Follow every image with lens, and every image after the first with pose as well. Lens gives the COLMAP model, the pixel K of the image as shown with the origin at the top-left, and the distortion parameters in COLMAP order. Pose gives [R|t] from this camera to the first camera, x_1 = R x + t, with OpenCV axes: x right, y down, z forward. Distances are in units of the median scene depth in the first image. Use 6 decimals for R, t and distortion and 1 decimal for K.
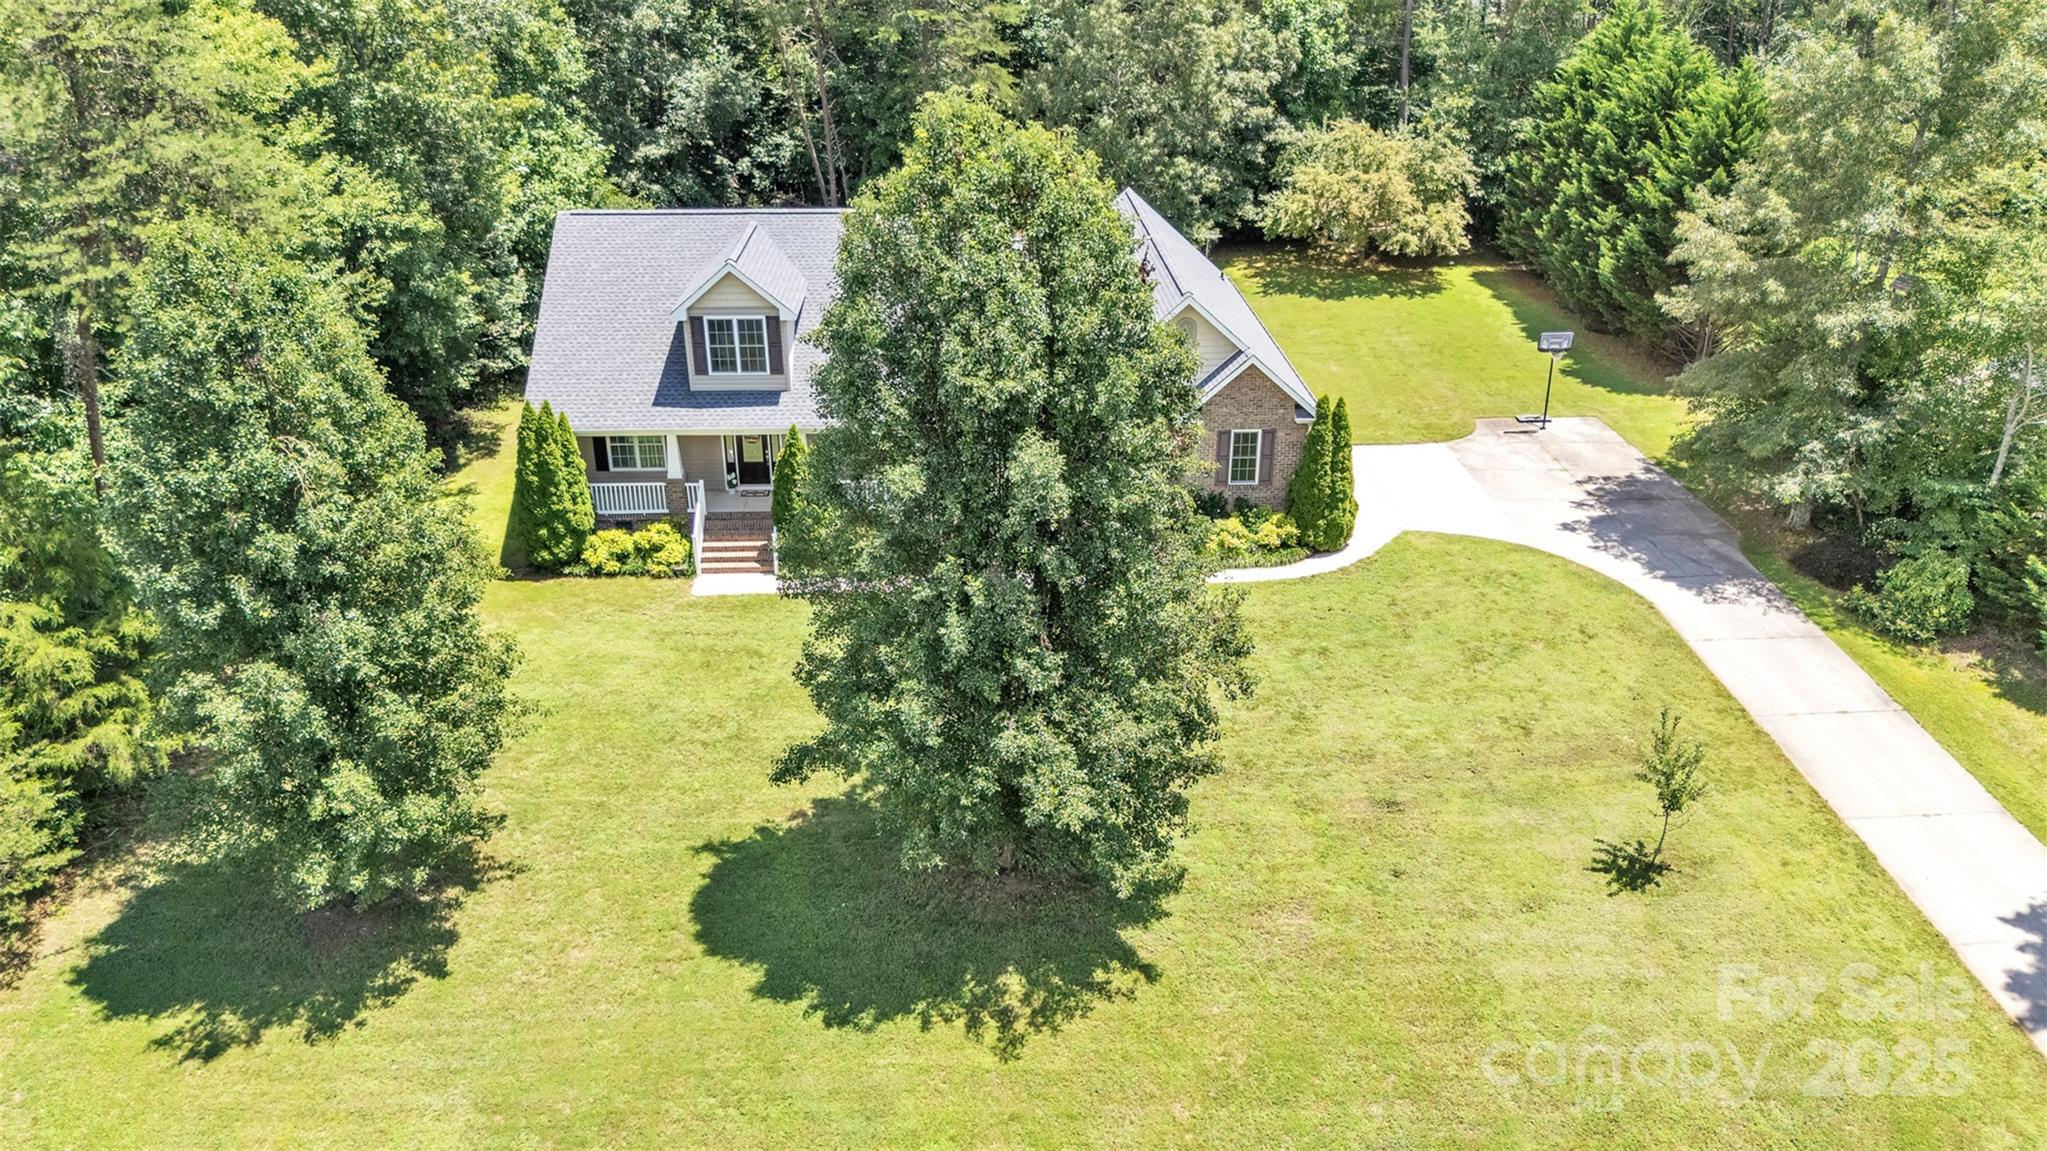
lens RADIAL K [[1529.3, 0, 1031.7], [0, 1529.3, 589.4], [0, 0, 1]] dist [0.054057, -0.015992]
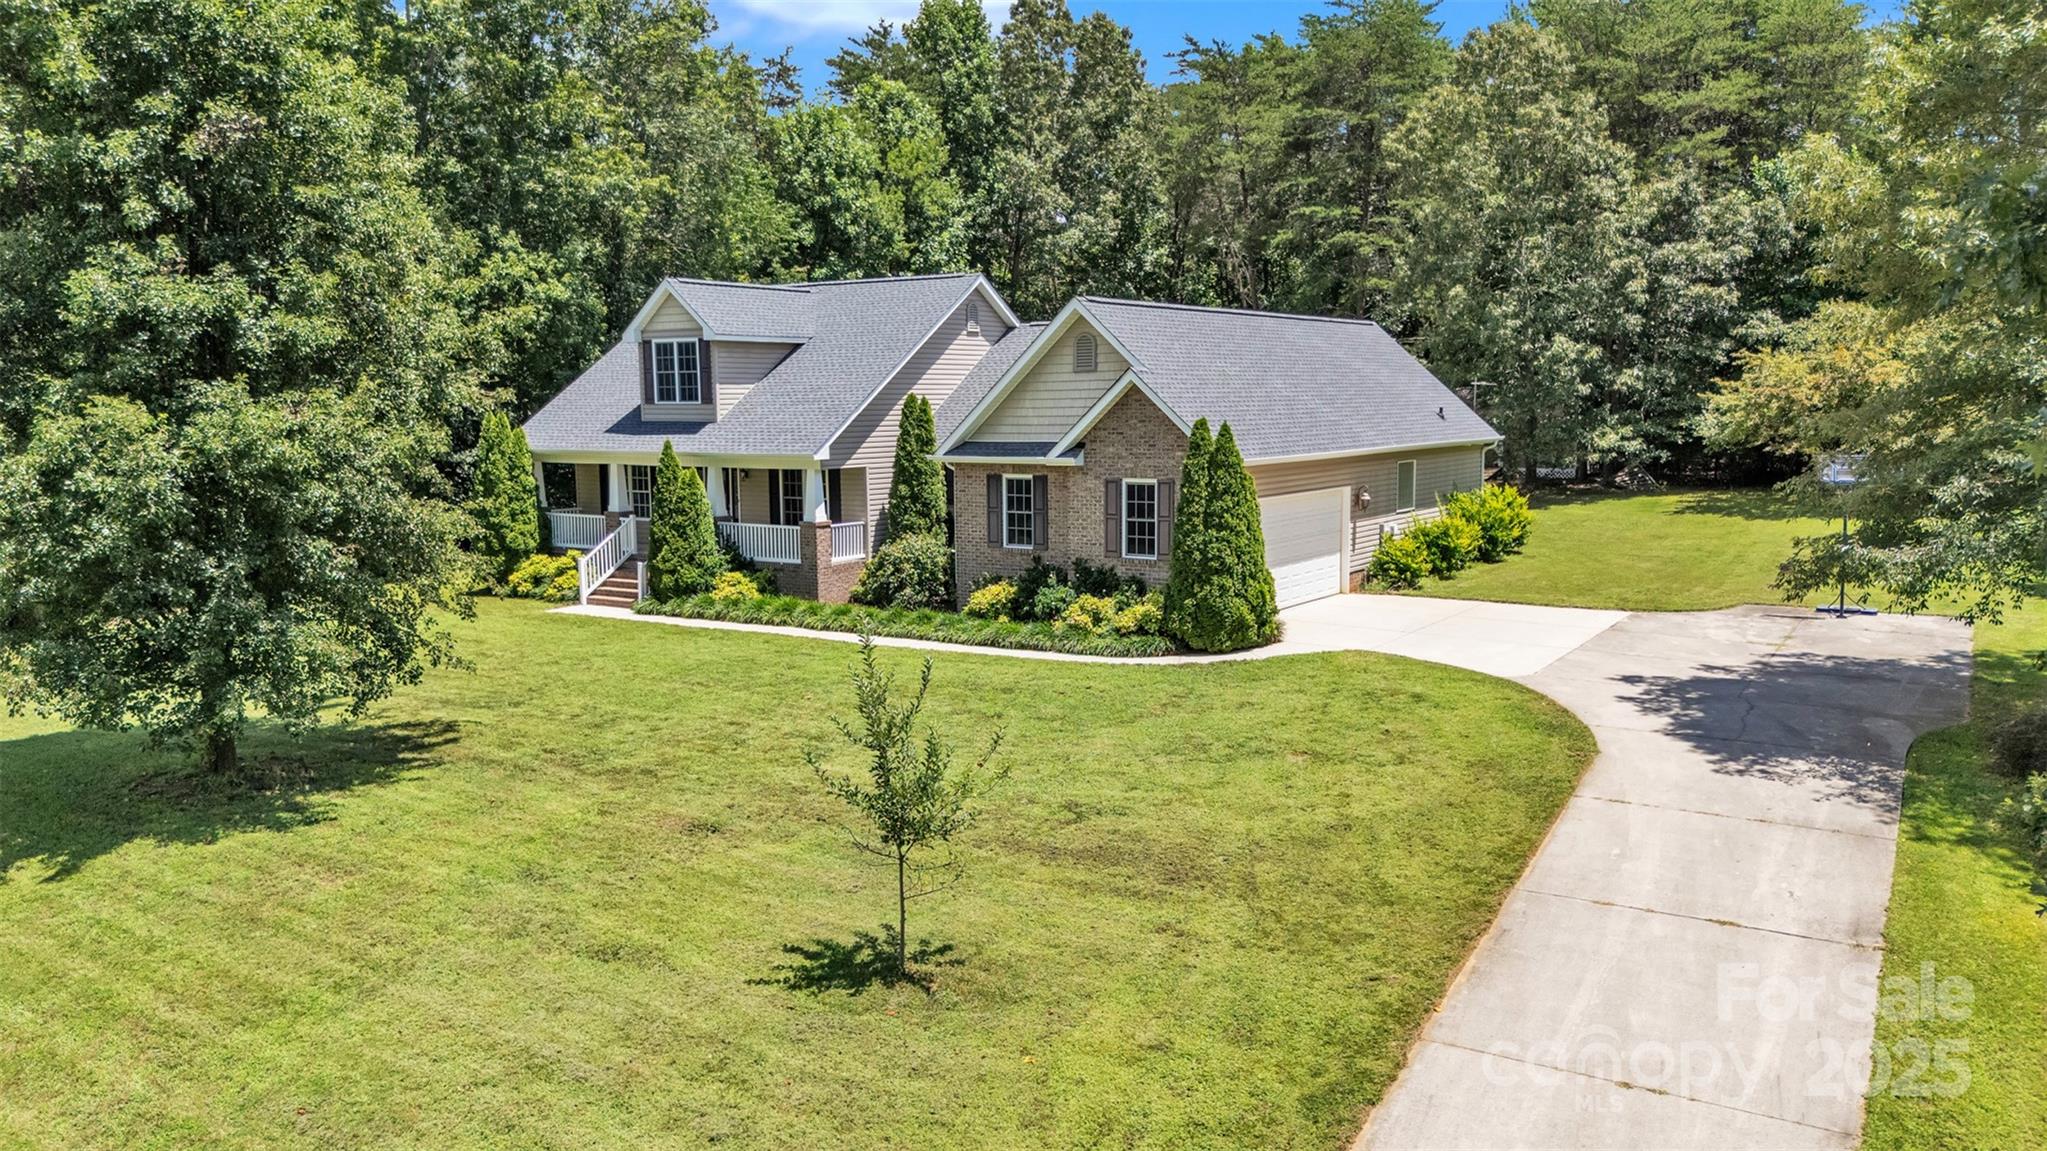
lens RADIAL K [[1529.3, 0, 1029.0], [0, 1529.3, 580.2], [0, 0, 1]] dist [0.054057, -0.015992]
pose [[0.805586, 0.065629, -0.588832, 0.540150], [-0.237652, 0.946184, -0.219676, 0.115971], [0.542727, 0.316905, 0.777830, 0.428773]]
